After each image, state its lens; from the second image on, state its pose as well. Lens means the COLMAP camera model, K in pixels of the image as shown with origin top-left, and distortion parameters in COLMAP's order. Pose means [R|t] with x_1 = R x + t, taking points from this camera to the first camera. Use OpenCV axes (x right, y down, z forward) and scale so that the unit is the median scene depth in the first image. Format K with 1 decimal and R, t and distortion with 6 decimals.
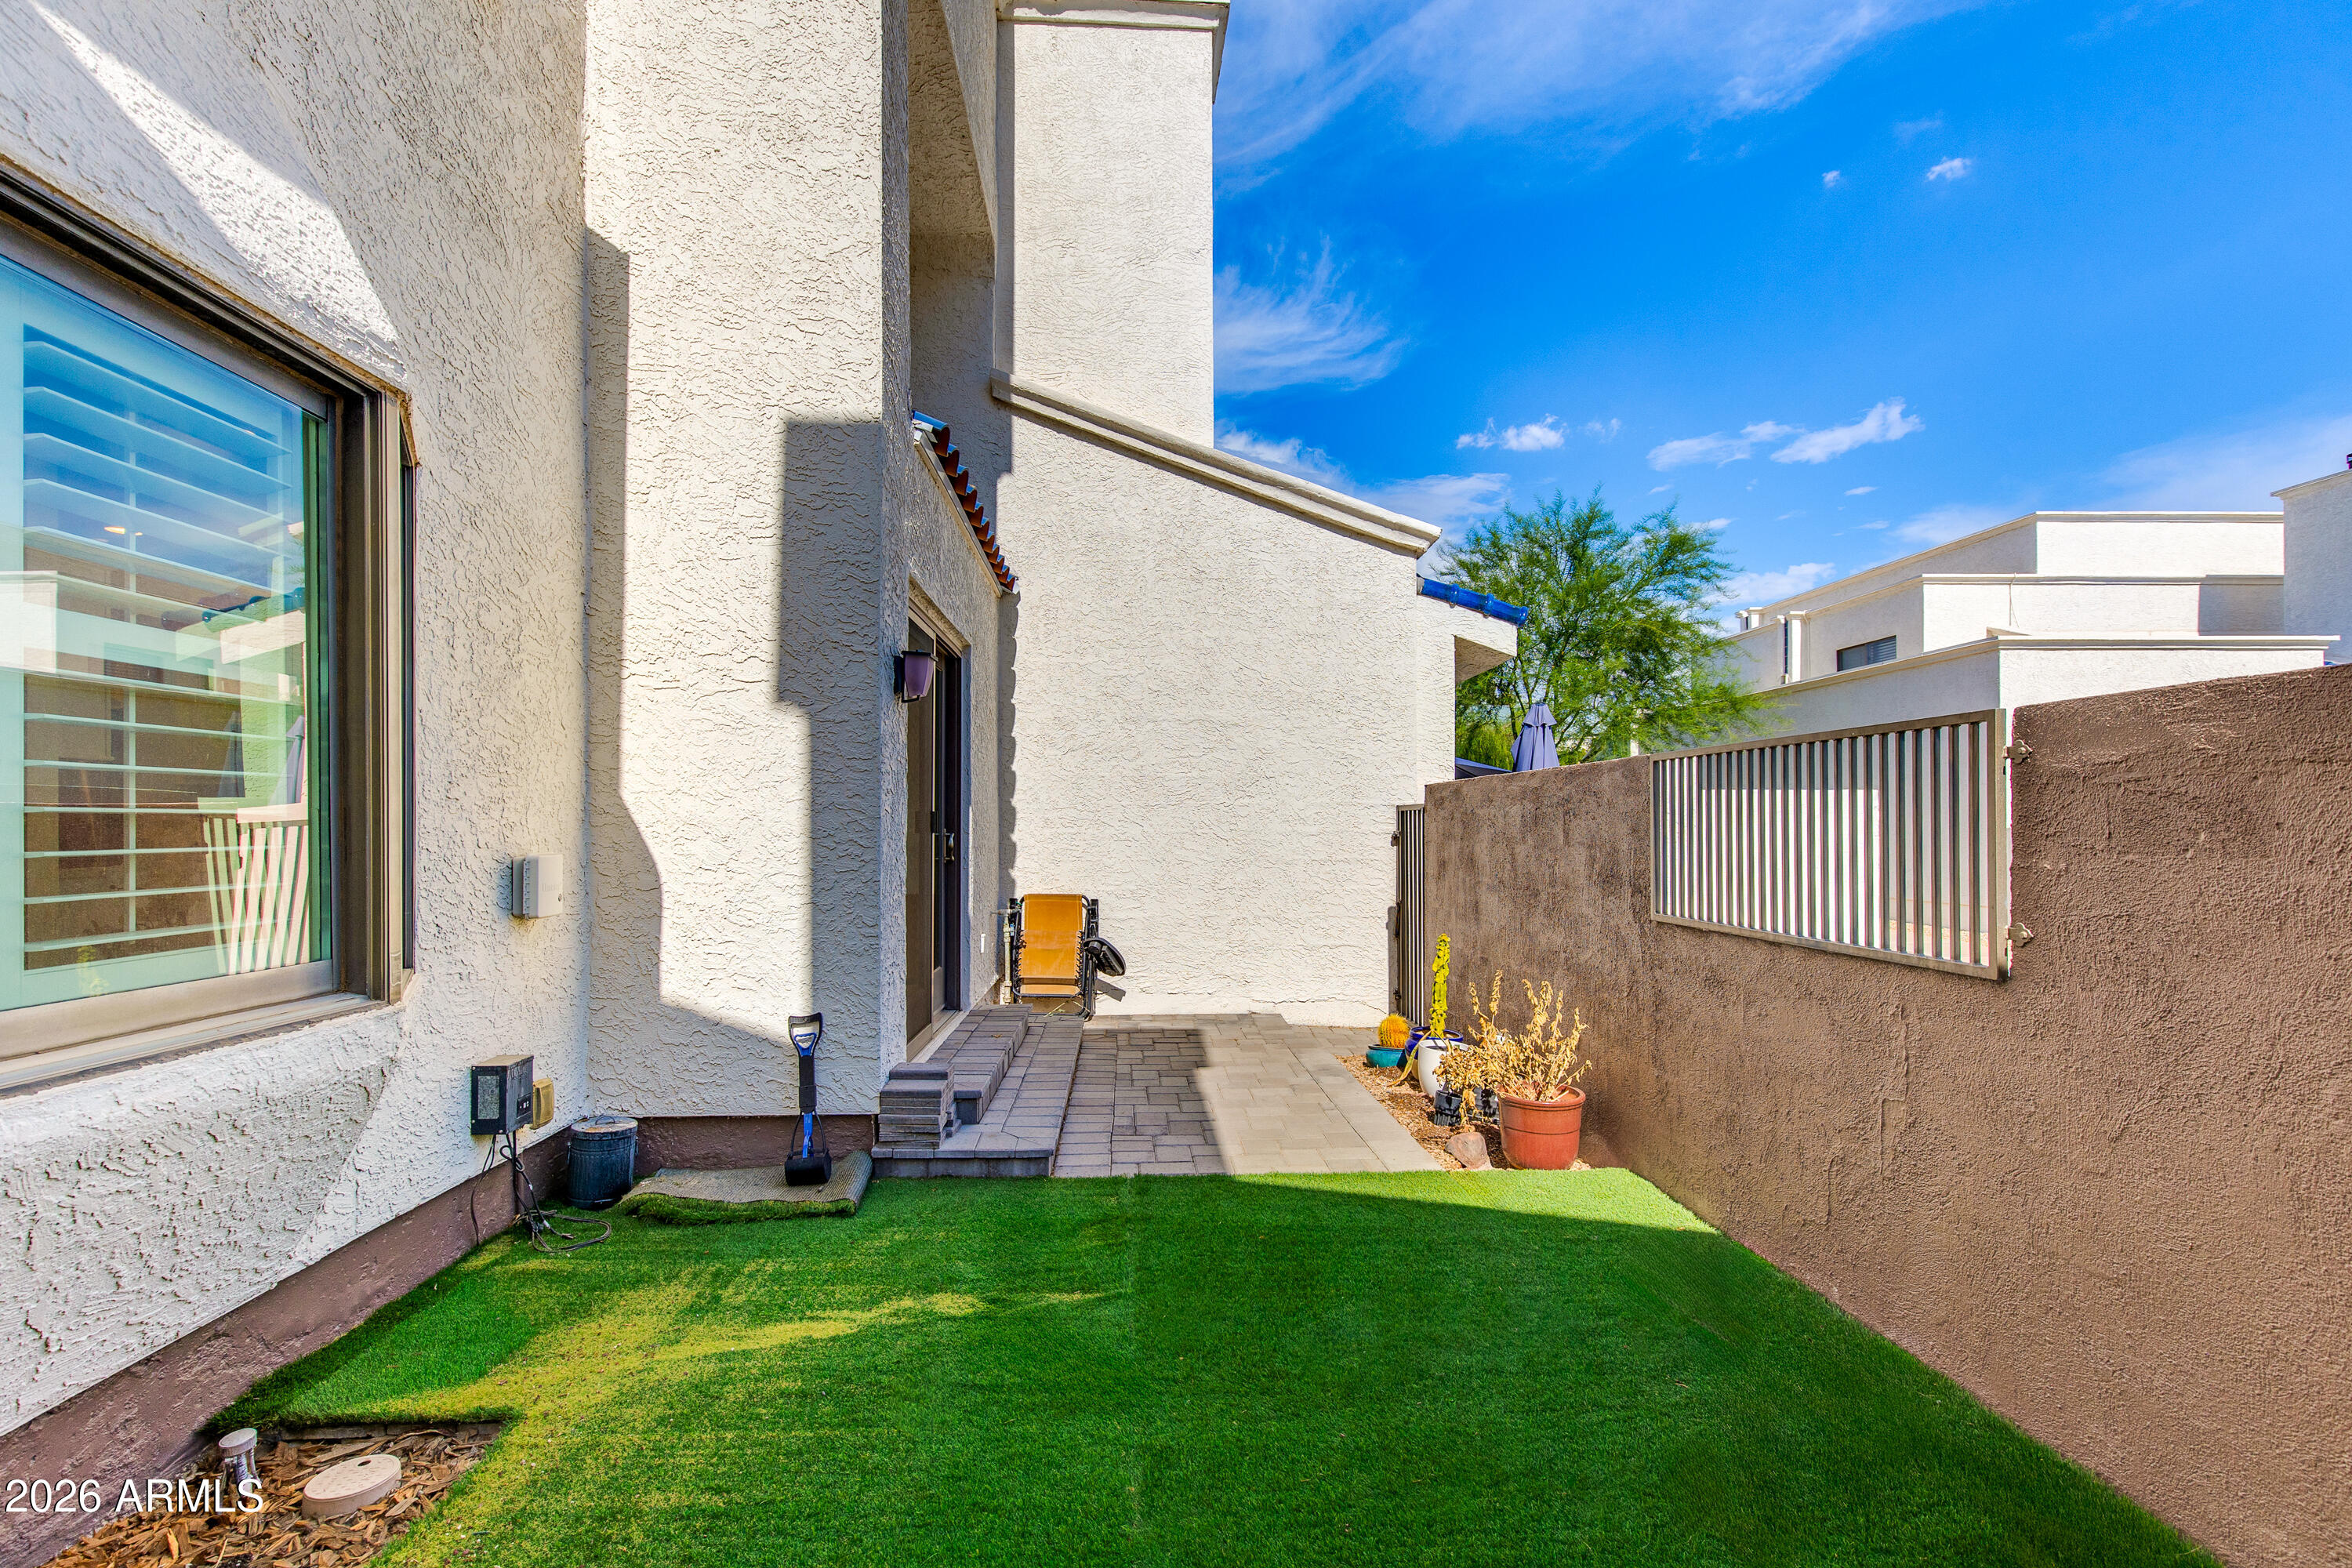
lens RADIAL K [[1086.6, 0, 1177.1], [0, 1086.6, 805.8], [0, 0, 1]] dist [0.004027, -0.000570]
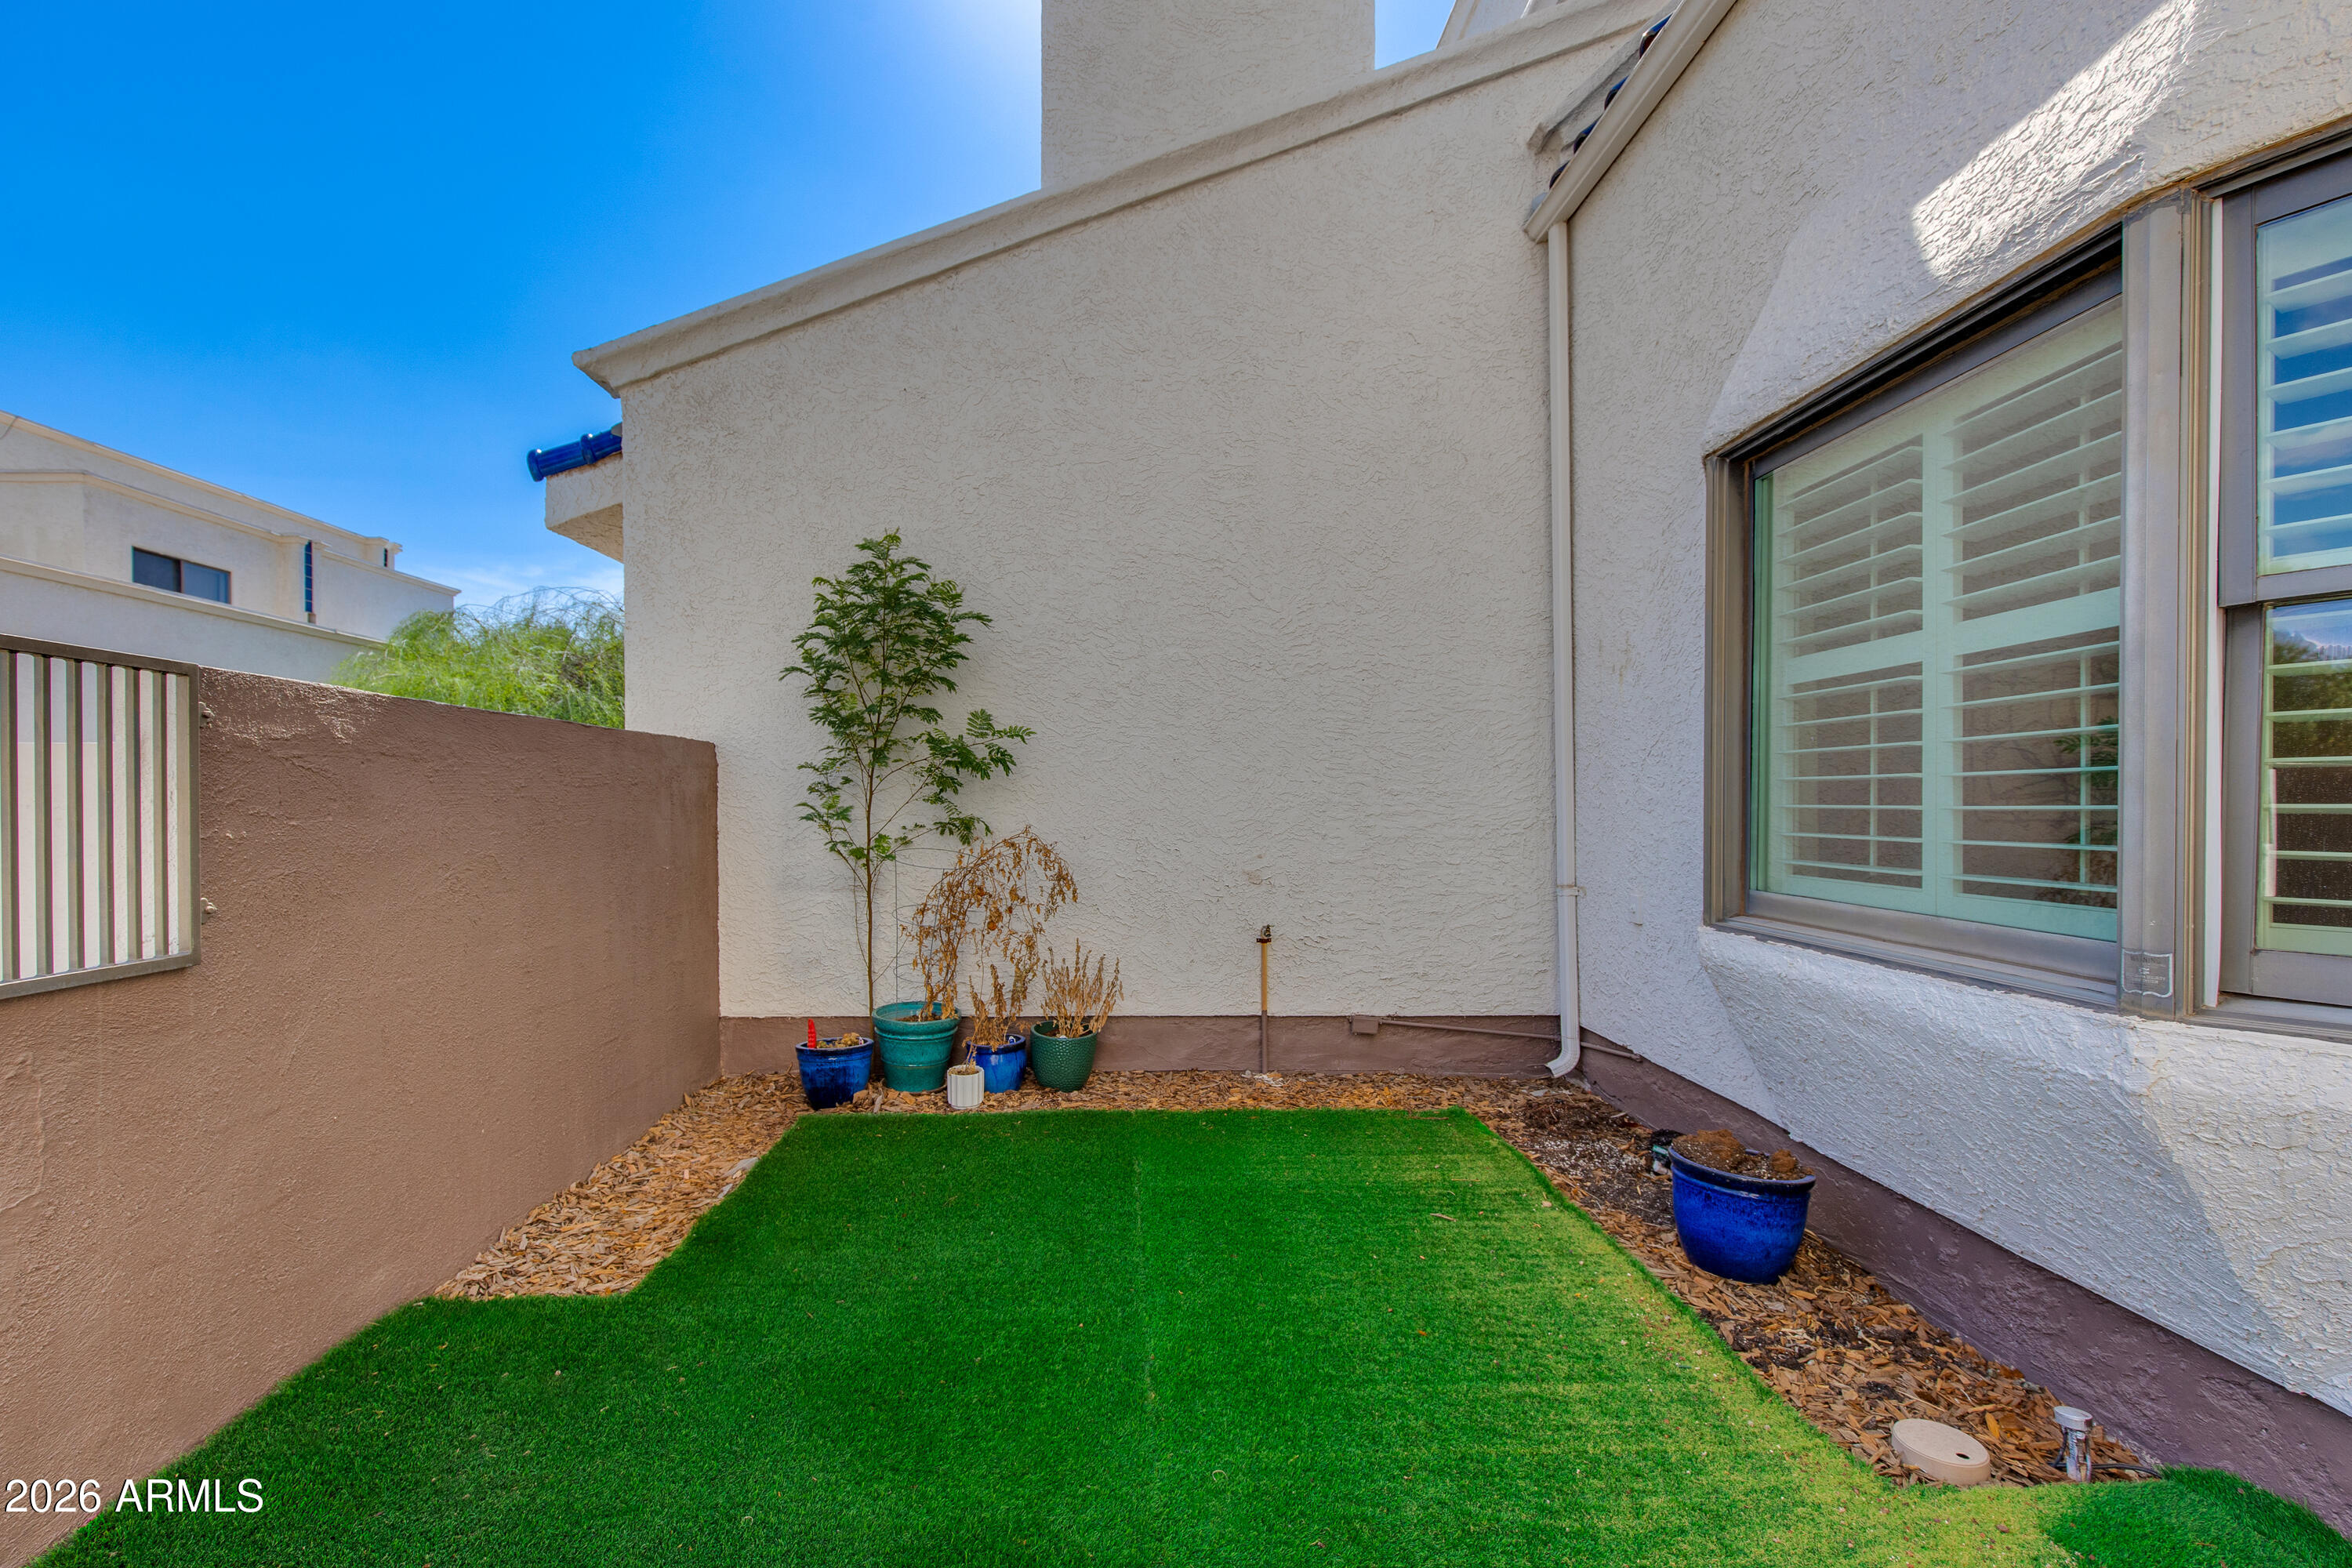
lens RADIAL K [[1086.6, 0, 1173.4], [0, 1086.6, 806.7], [0, 0, 1]] dist [0.004027, -0.000570]
pose [[-0.999989, 0.004703, -0.000565, -0.065792], [0.004709, 0.999938, -0.010126, 0.044392], [0.000517, -0.010129, -0.999949, 2.039199]]
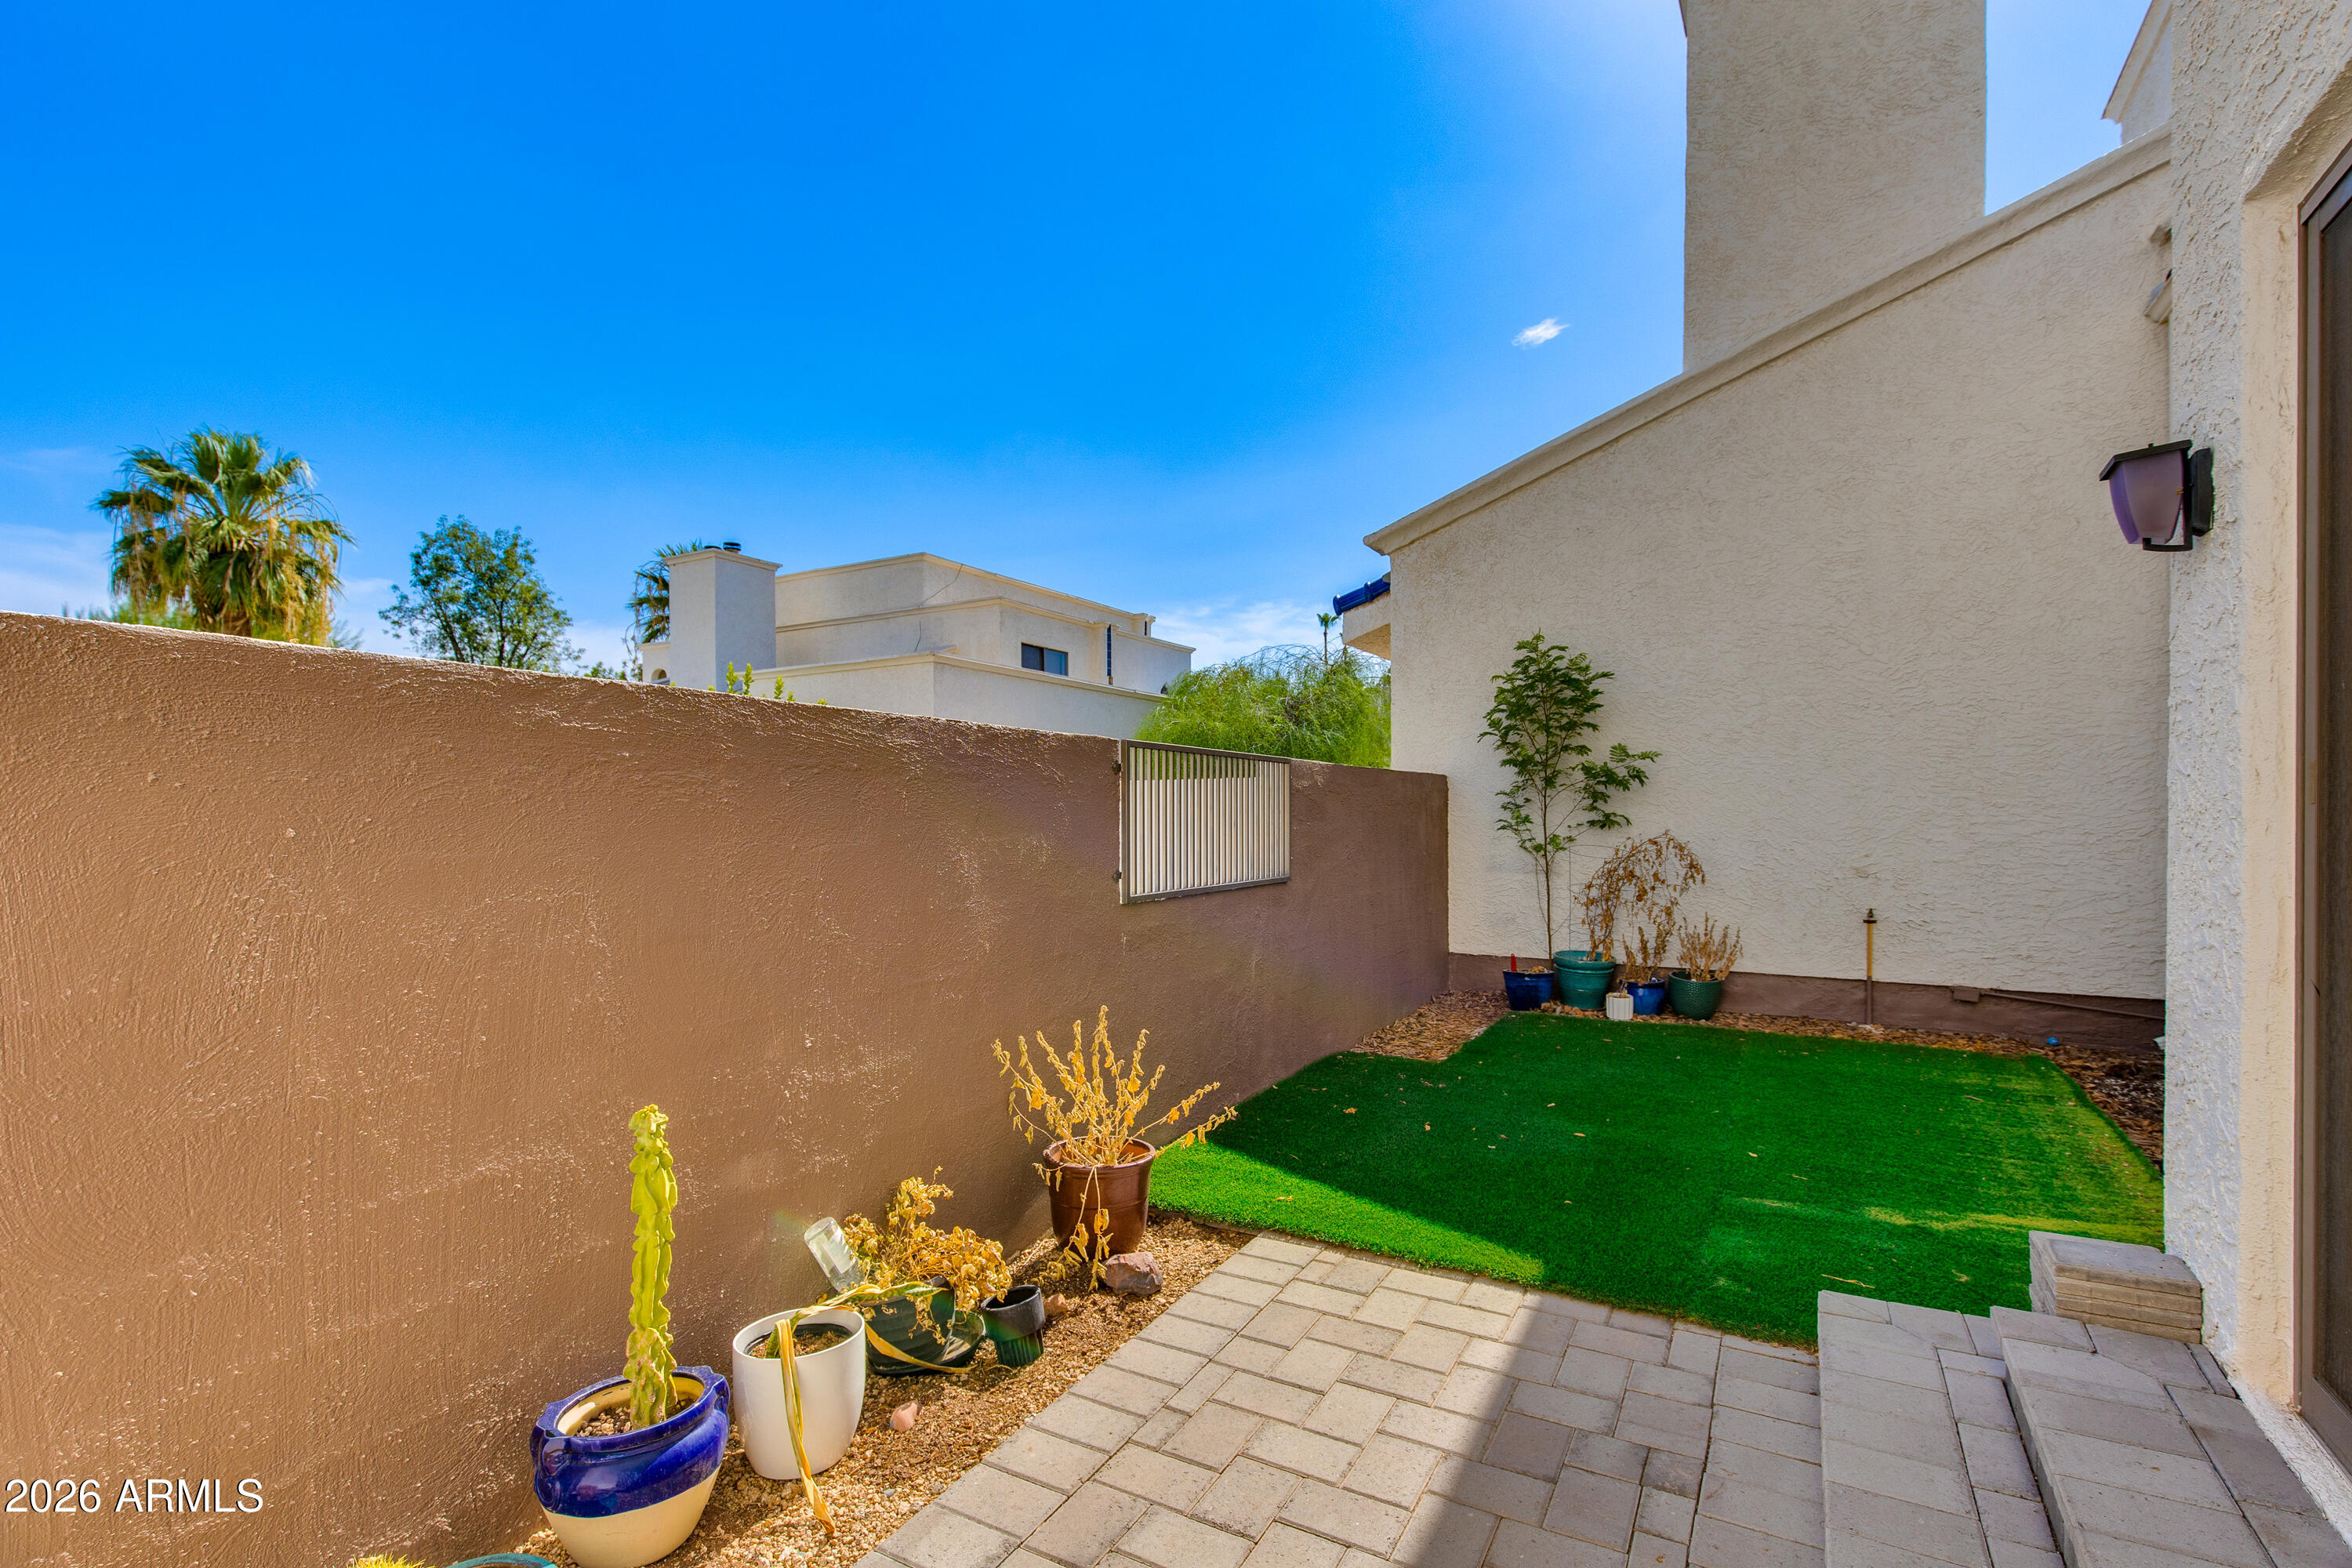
lens RADIAL K [[1086.6, 0, 1158.3], [0, 1086.6, 833.2], [0, 0, 1]] dist [0.004027, -0.000570]
pose [[-0.836283, -0.004854, 0.548277, -0.249930], [-0.003435, 0.999988, 0.003614, 0.061187], [-0.548287, 0.001139, -0.836289, 3.180395]]
